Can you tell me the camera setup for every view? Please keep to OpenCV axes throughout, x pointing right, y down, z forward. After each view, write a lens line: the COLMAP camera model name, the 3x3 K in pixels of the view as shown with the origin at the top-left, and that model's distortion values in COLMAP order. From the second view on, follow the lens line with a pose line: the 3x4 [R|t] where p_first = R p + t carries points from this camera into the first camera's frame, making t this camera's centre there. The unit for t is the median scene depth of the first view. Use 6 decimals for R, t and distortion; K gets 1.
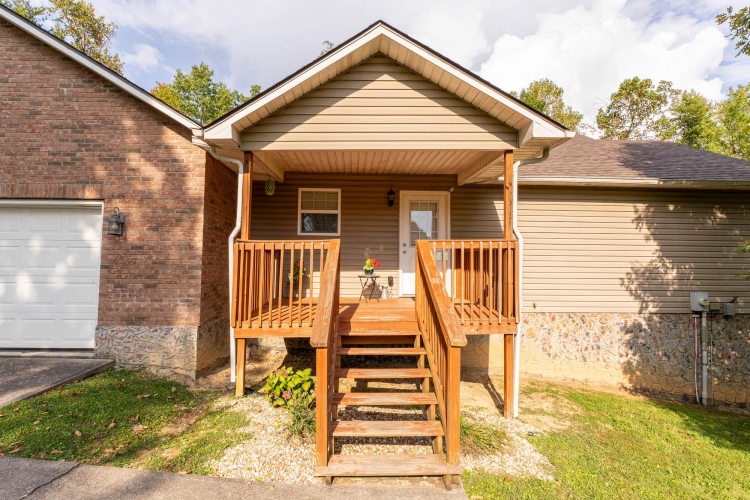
lens RADIAL K [[347.1, 0, 376.3], [0, 347.1, 247.9], [0, 0, 1]] dist [-0.001509, -0.000148]
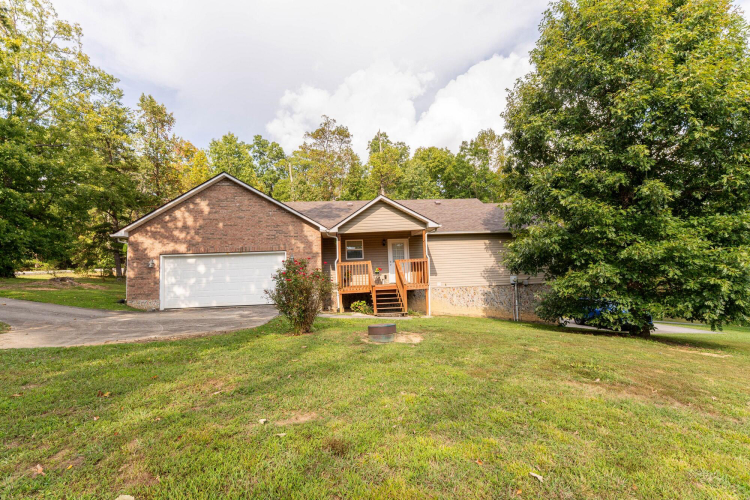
lens RADIAL K [[347.1, 0, 374.8], [0, 347.1, 251.0], [0, 0, 1]] dist [-0.001509, -0.000148]
pose [[0.997596, -0.044057, 0.053487, -0.164602], [0.046314, 0.998055, -0.041730, 0.012539], [-0.051545, 0.044107, 0.997696, -1.504505]]
